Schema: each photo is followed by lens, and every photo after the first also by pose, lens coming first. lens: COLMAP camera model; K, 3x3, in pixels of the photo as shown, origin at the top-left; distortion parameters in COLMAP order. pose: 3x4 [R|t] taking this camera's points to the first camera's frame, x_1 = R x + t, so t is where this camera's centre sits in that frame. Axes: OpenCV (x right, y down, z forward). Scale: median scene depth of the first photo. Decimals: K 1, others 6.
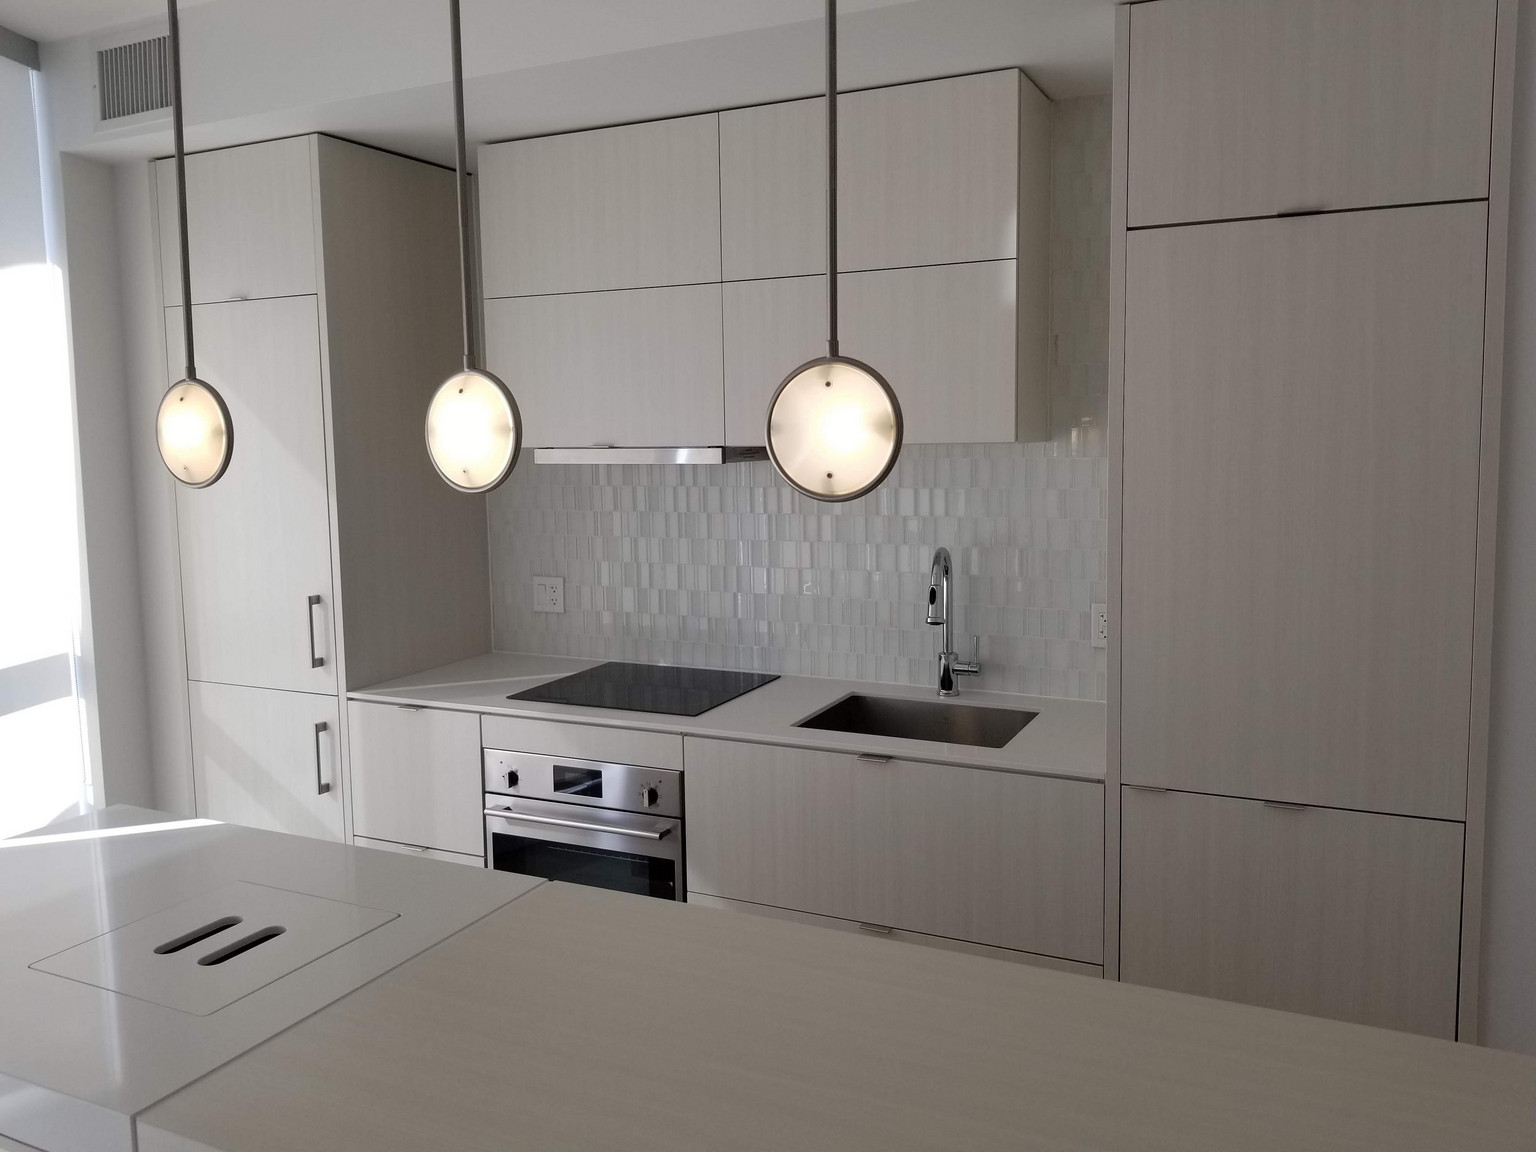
lens RADIAL K [[1219.1, 0, 768.6], [0, 1219.1, 543.7], [0, 0, 1]] dist [0.110950, -0.192147]
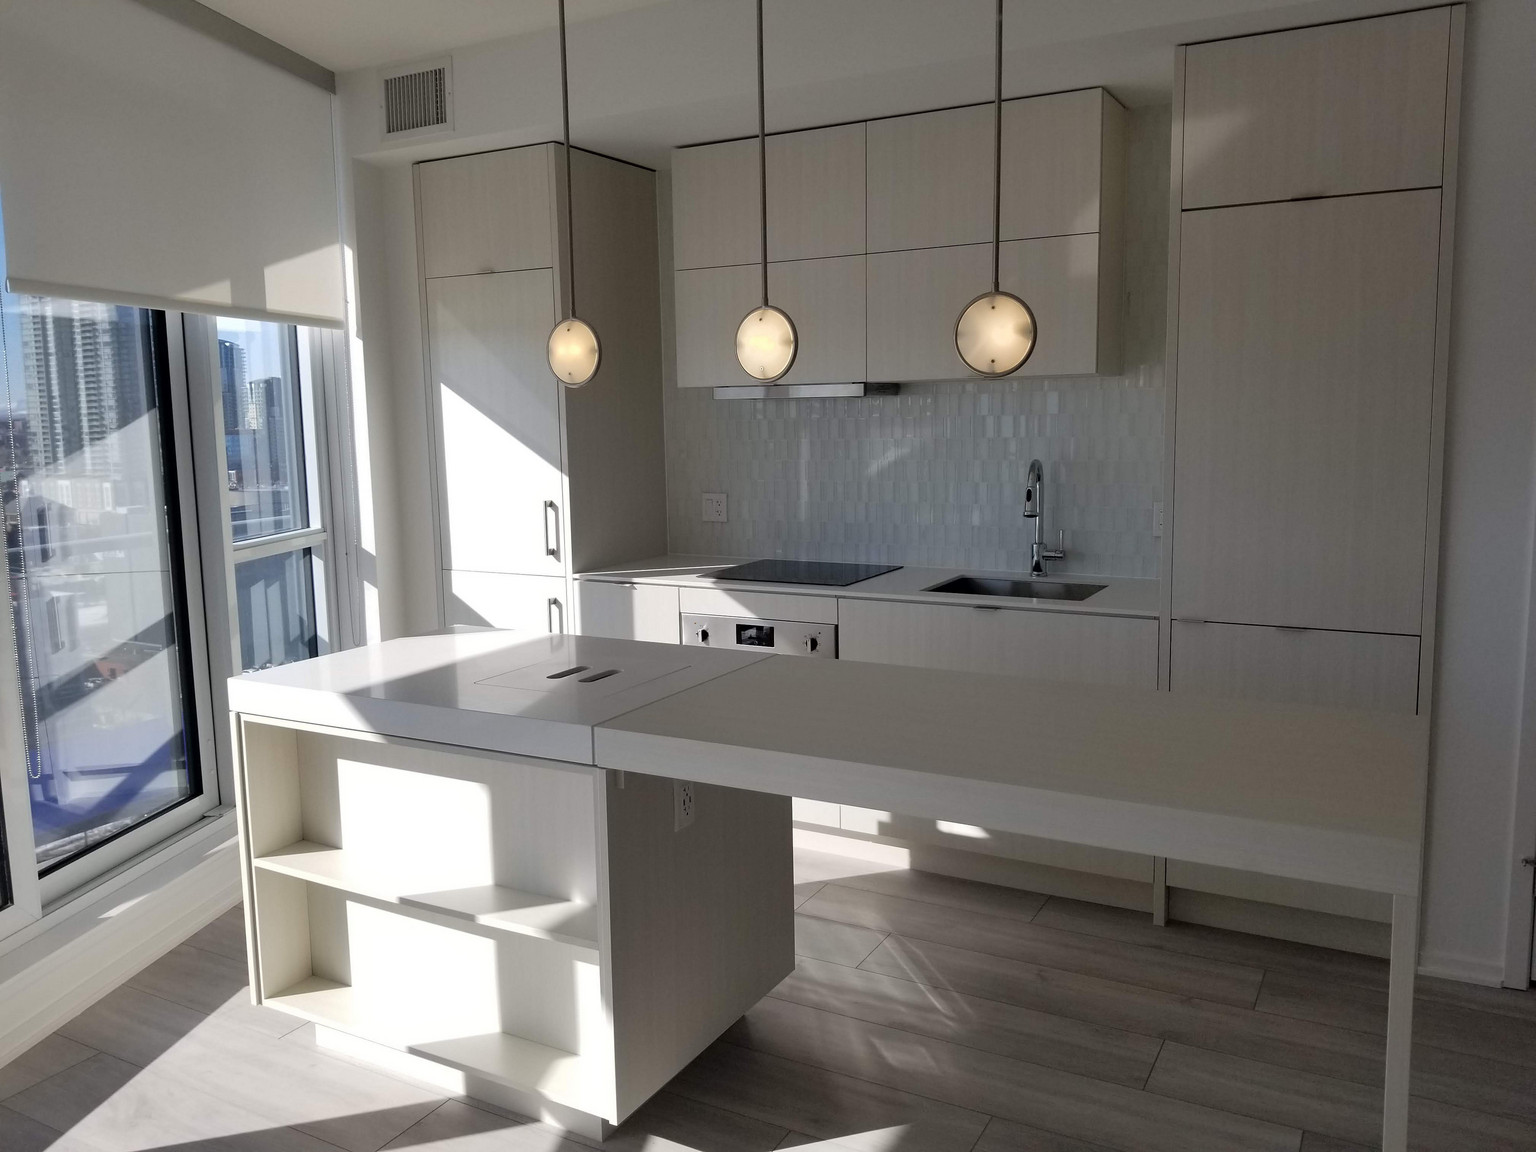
lens RADIAL K [[1202.1, 0, 764.6], [0, 1202.1, 558.6], [0, 0, 1]] dist [0.103696, -0.188064]
pose [[0.998230, 0.005080, -0.059249, -0.067021], [-0.003195, 0.999487, 0.031867, 0.066946], [0.059380, -0.031621, 0.997734, -0.289152]]
